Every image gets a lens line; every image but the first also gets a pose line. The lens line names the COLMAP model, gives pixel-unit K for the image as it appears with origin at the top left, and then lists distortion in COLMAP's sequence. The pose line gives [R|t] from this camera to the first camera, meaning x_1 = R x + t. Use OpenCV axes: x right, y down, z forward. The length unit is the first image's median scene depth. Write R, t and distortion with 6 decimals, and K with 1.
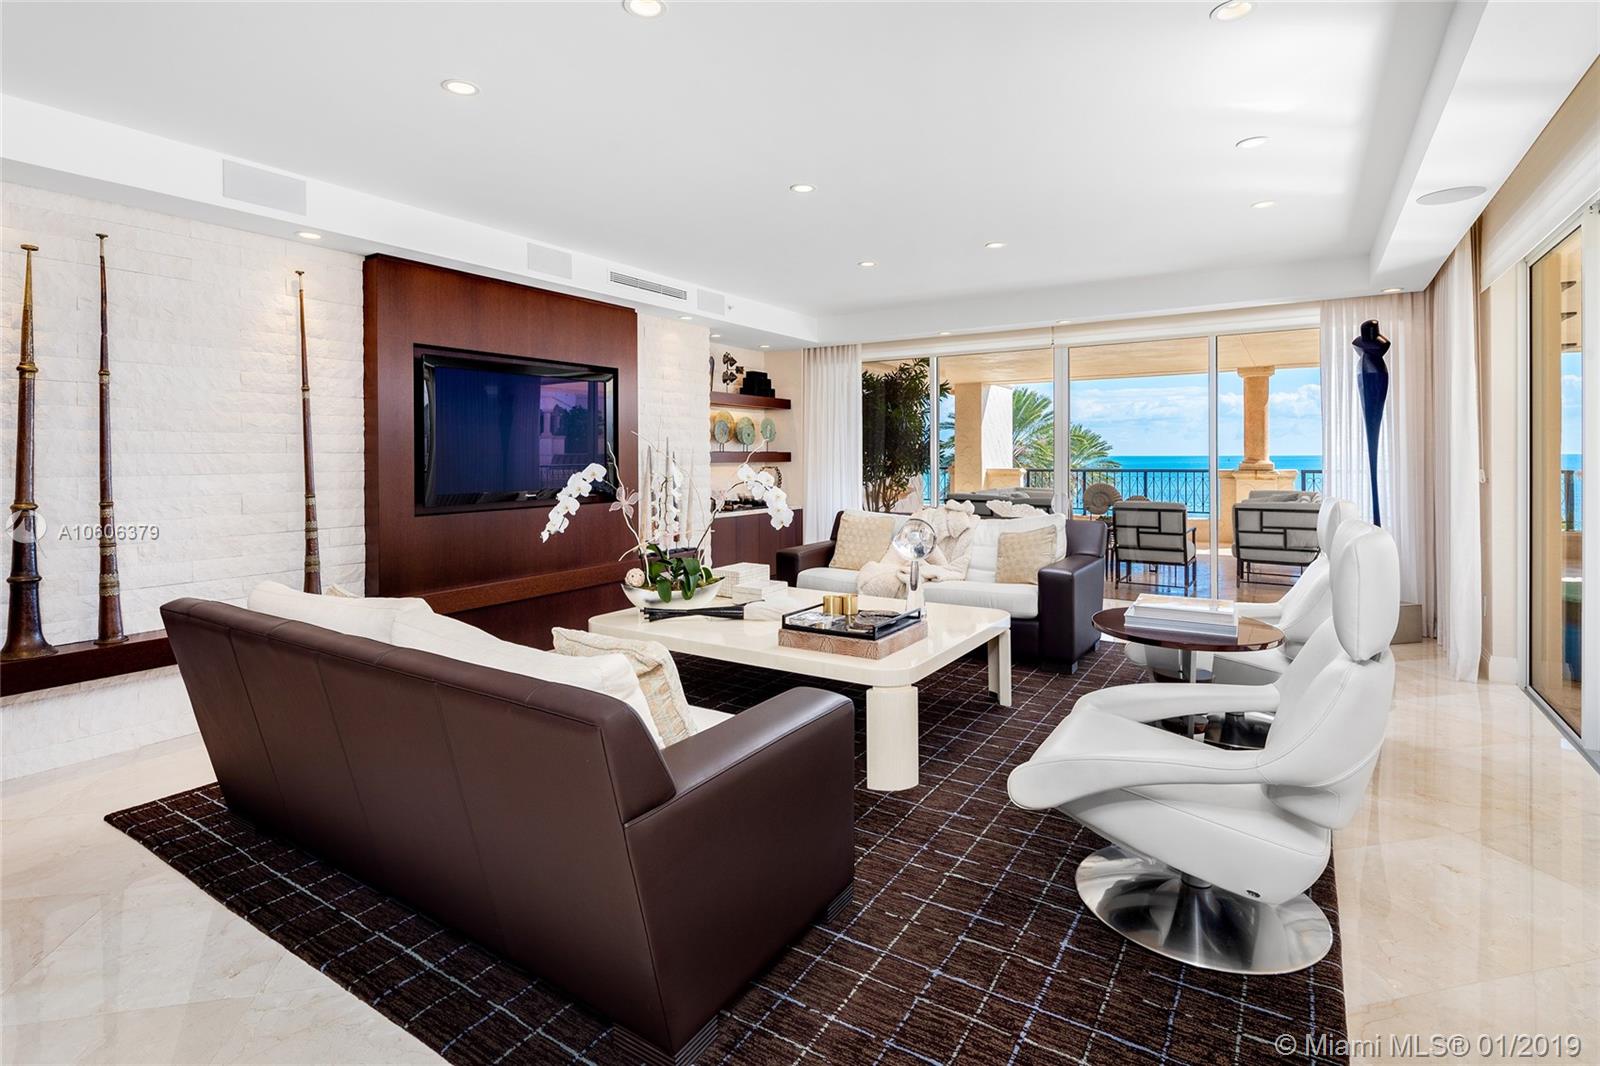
lens RADIAL K [[776.0, 0, 798.1], [0, 776.0, 461.8], [0, 0, 1]] dist [-0.001358, -0.000678]
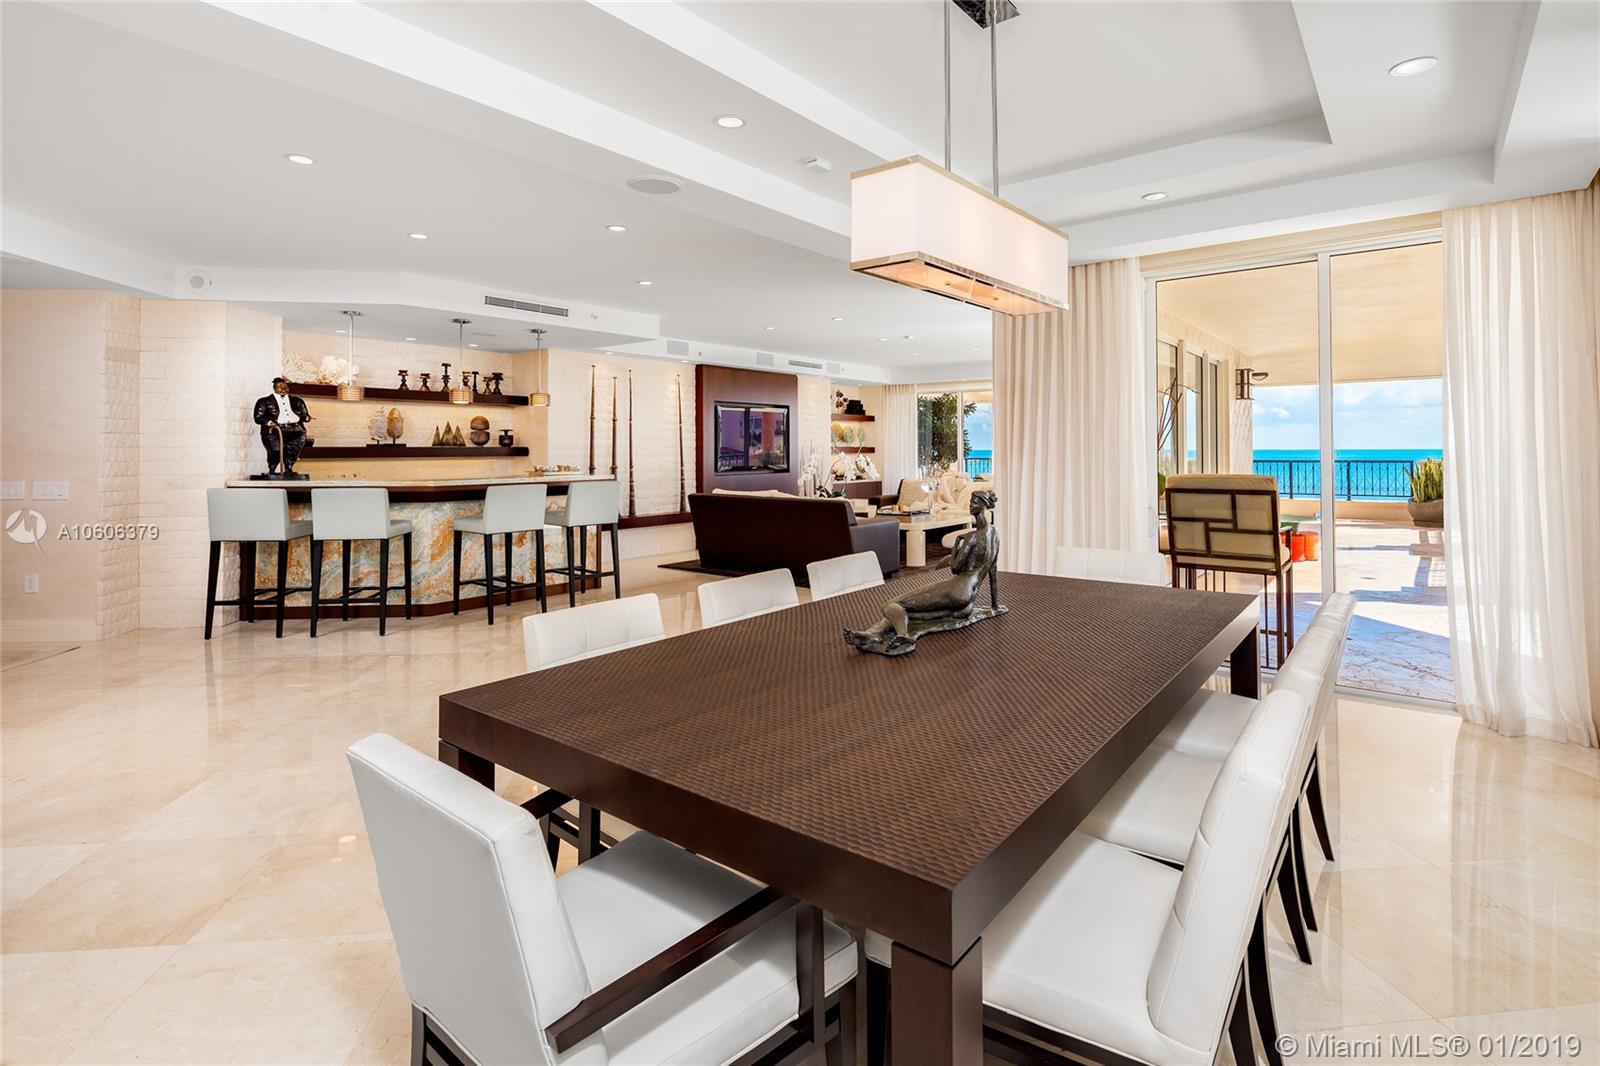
lens RADIAL K [[776.0, 0, 803.9], [0, 776.0, 433.7], [0, 0, 1]] dist [-0.001358, -0.000678]
pose [[0.995968, -0.000291, -0.089706, -0.017626], [-0.002143, 0.999632, -0.027028, 0.006002], [0.089681, 0.027111, 0.995601, -1.070792]]
